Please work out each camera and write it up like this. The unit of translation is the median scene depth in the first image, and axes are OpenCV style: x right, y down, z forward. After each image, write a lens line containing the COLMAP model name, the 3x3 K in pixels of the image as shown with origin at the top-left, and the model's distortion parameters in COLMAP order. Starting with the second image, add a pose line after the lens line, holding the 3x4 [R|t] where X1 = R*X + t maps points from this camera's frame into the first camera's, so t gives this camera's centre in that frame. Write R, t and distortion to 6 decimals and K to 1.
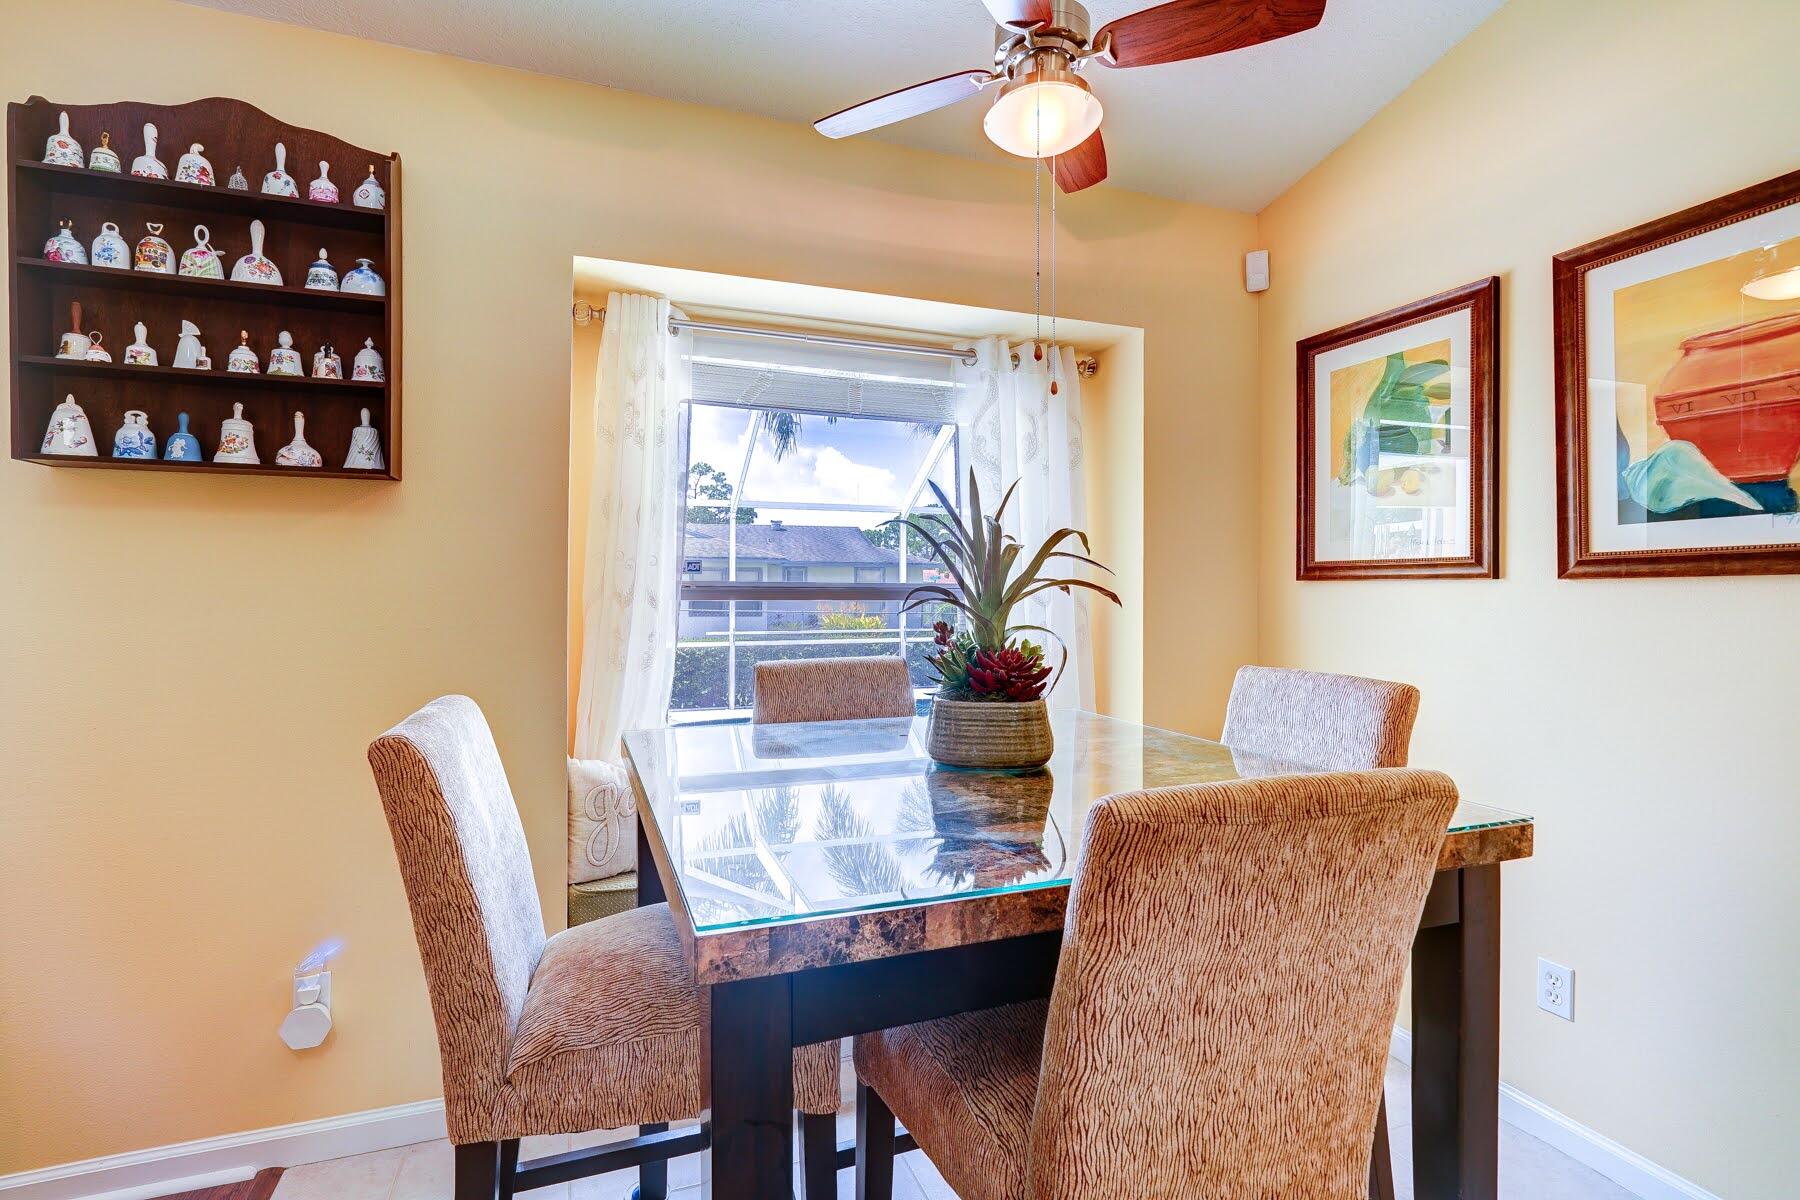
lens RADIAL K [[827.3, 0, 873.3], [0, 827.3, 597.2], [0, 0, 1]] dist [0.000825, 0.003038]
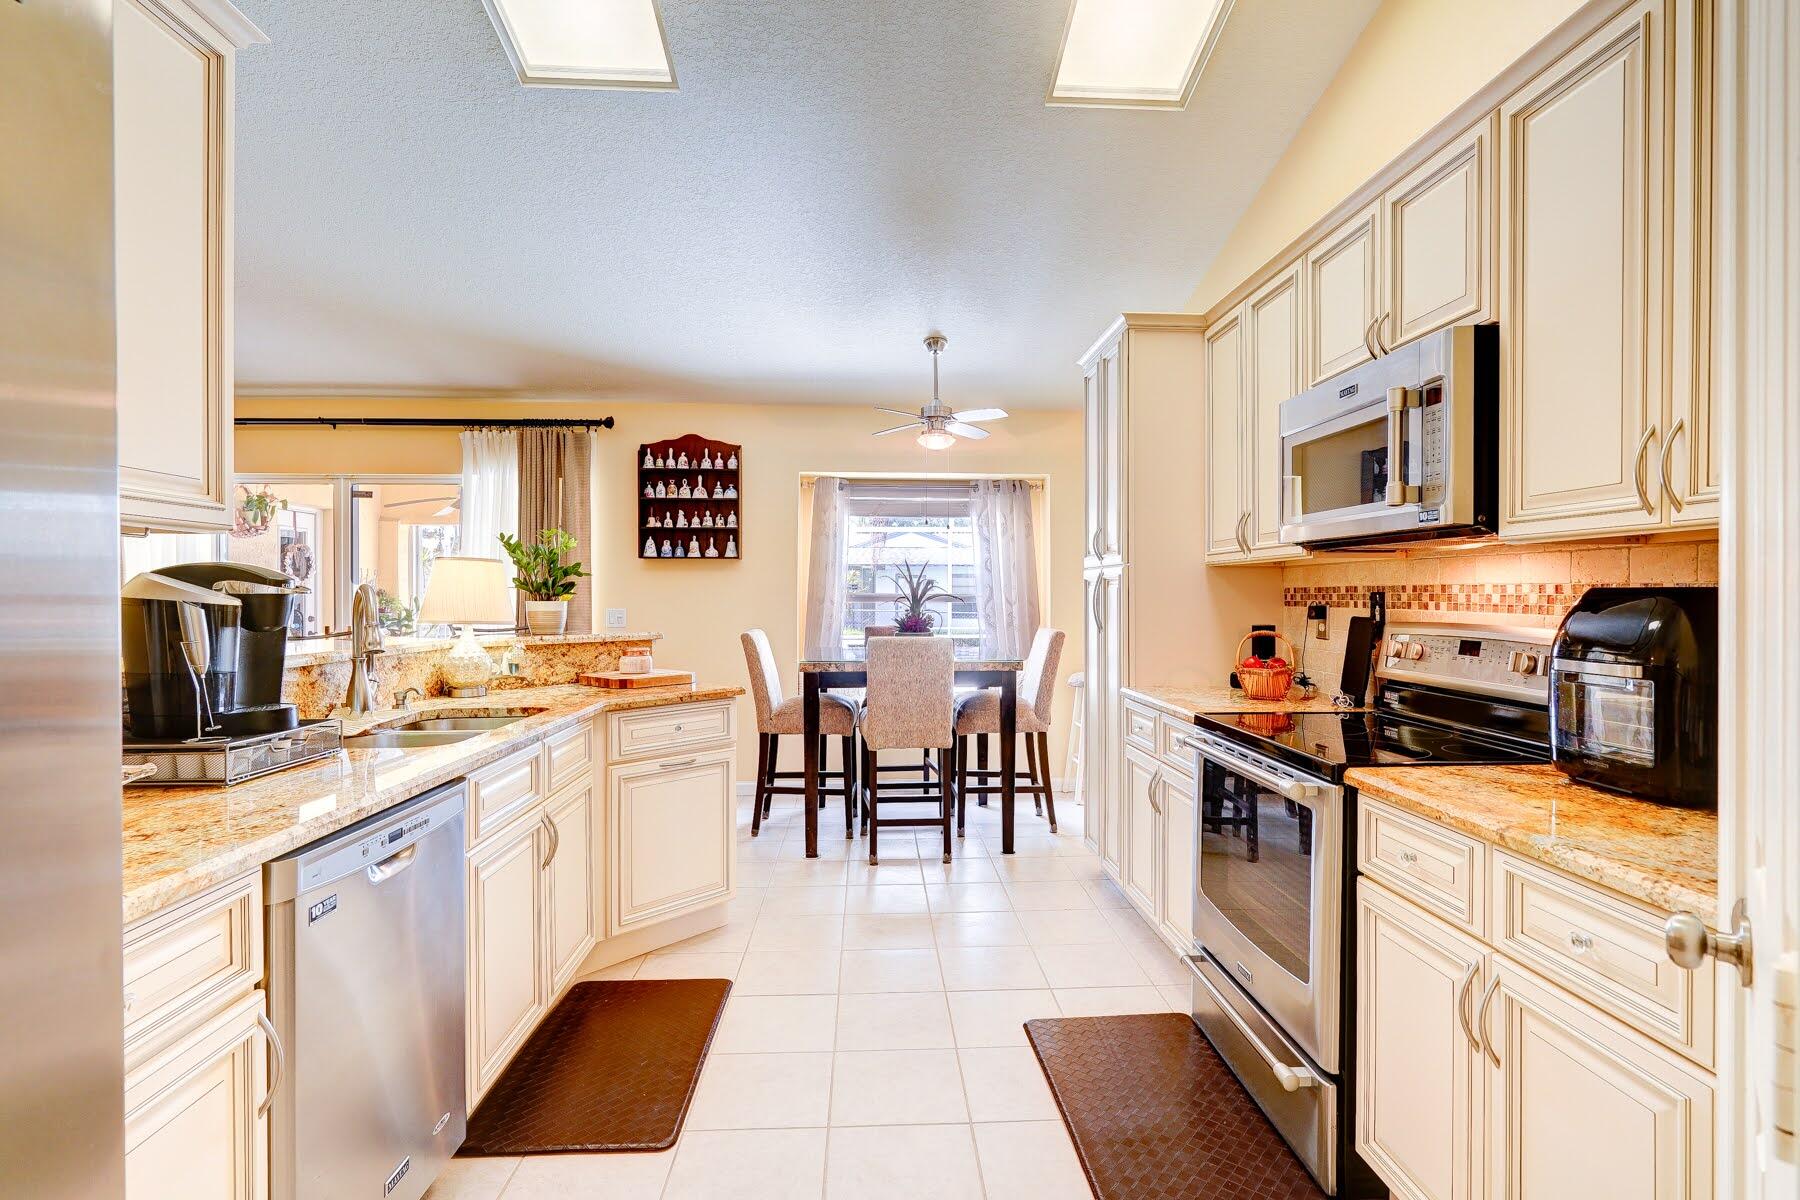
lens RADIAL K [[827.3, 0, 909.7], [0, 827.3, 599.4], [0, 0, 1]] dist [0.000825, 0.003038]
pose [[0.959368, 0.000602, -0.282157, 0.852478], [-0.000004, 0.999998, 0.002119, -0.009529], [0.282158, -0.002031, 0.959366, -1.698410]]
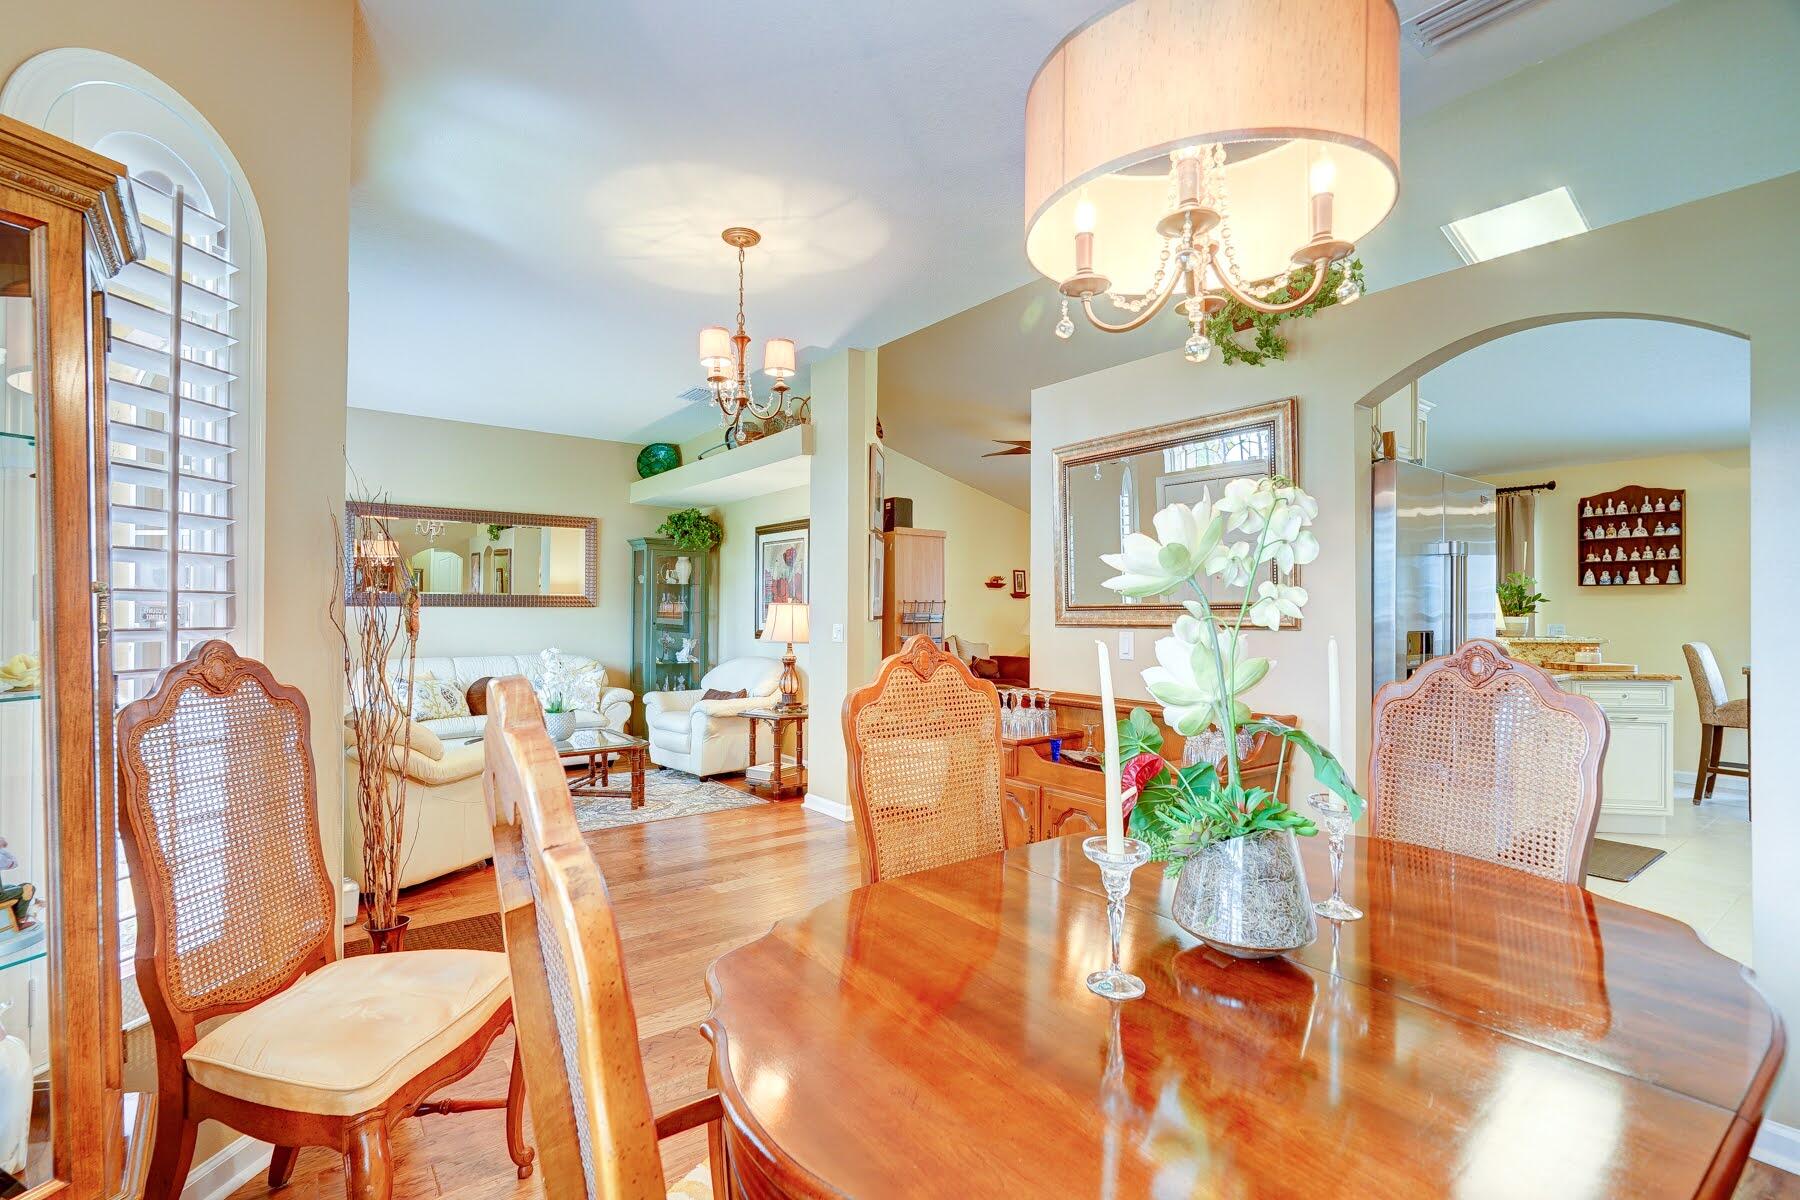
lens RADIAL K [[827.3, 0, 900.0], [0, 827.3, 606.4], [0, 0, 1]] dist [0.000825, 0.003038]
pose [[0.308089, -0.004280, -0.951348, 1.821936], [-0.008757, 0.999935, -0.007335, 0.001917], [0.951317, 0.010590, 0.308032, -3.385033]]
